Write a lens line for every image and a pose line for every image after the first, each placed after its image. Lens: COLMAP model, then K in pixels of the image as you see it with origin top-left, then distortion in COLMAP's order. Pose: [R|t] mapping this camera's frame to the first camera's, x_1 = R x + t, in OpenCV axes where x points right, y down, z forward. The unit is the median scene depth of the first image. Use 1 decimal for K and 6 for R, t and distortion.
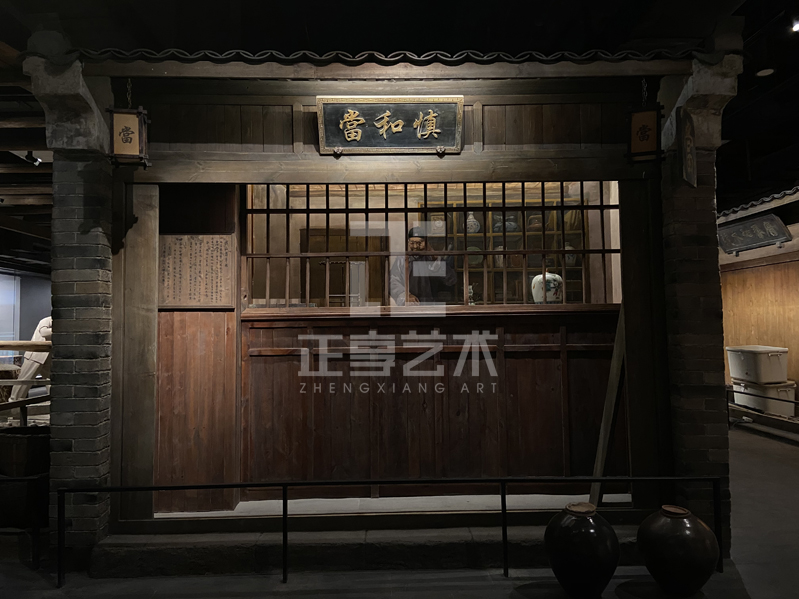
lens RADIAL K [[603.8, 0, 398.7], [0, 603.8, 295.0], [0, 0, 1]] dist [0.100631, -0.117689]
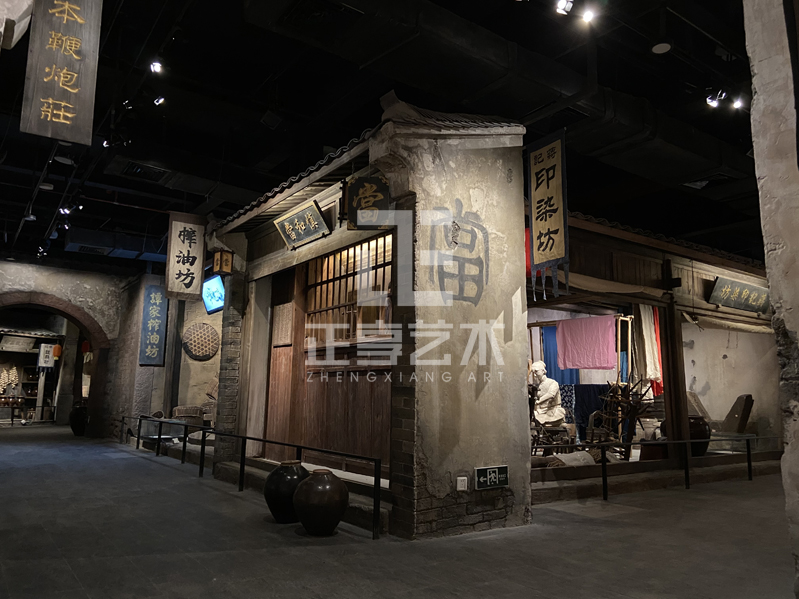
lens RADIAL K [[603.8, 0, 405.0], [0, 603.8, 294.1], [0, 0, 1]] dist [0.100631, -0.117689]
pose [[0.564783, -0.118634, -0.816667, 1.475772], [0.017534, 0.991115, -0.131849, 0.124400], [0.825053, 0.060146, 0.561845, 0.327779]]
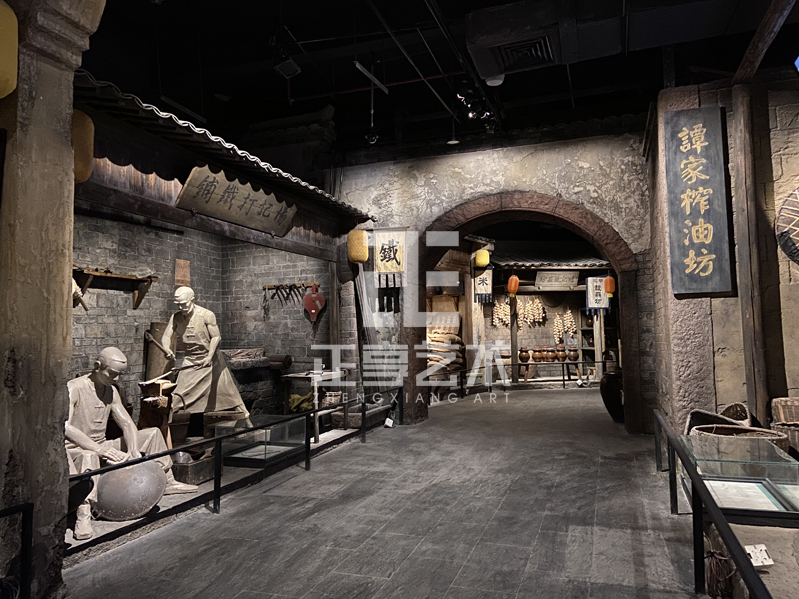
lens RADIAL K [[603.8, 0, 397.5], [0, 603.8, 298.1], [0, 0, 1]] dist [0.100631, -0.117689]
pose [[-0.354947, -0.037362, -0.934139, -0.422434], [0.066712, 0.995642, -0.065171, 0.098153], [0.932503, -0.085451, -0.350908, 0.903561]]
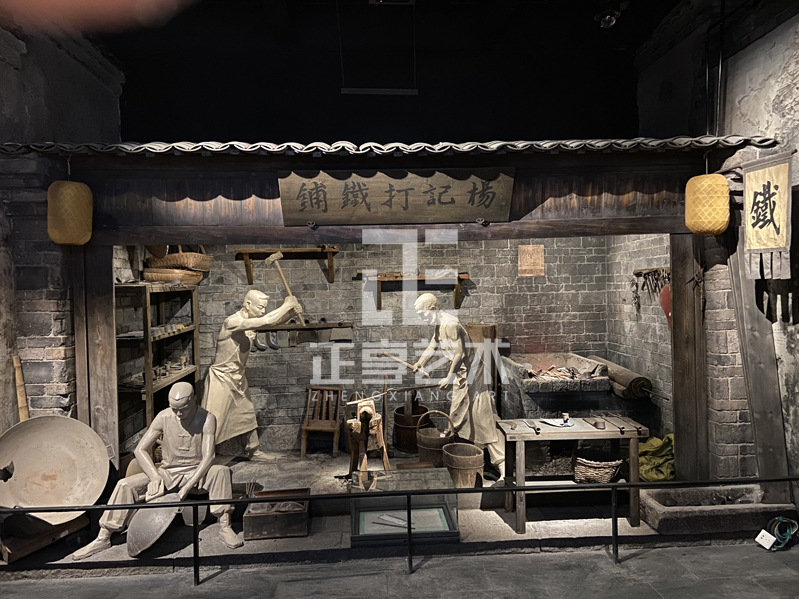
lens RADIAL K [[603.8, 0, 399.5], [0, 603.8, 295.7], [0, 0, 1]] dist [0.100631, -0.117689]
pose [[-0.999106, 0.036459, -0.021414, -1.719614], [0.037007, 0.998983, -0.025776, -0.045230], [0.020453, -0.026546, -0.999438, 1.211238]]
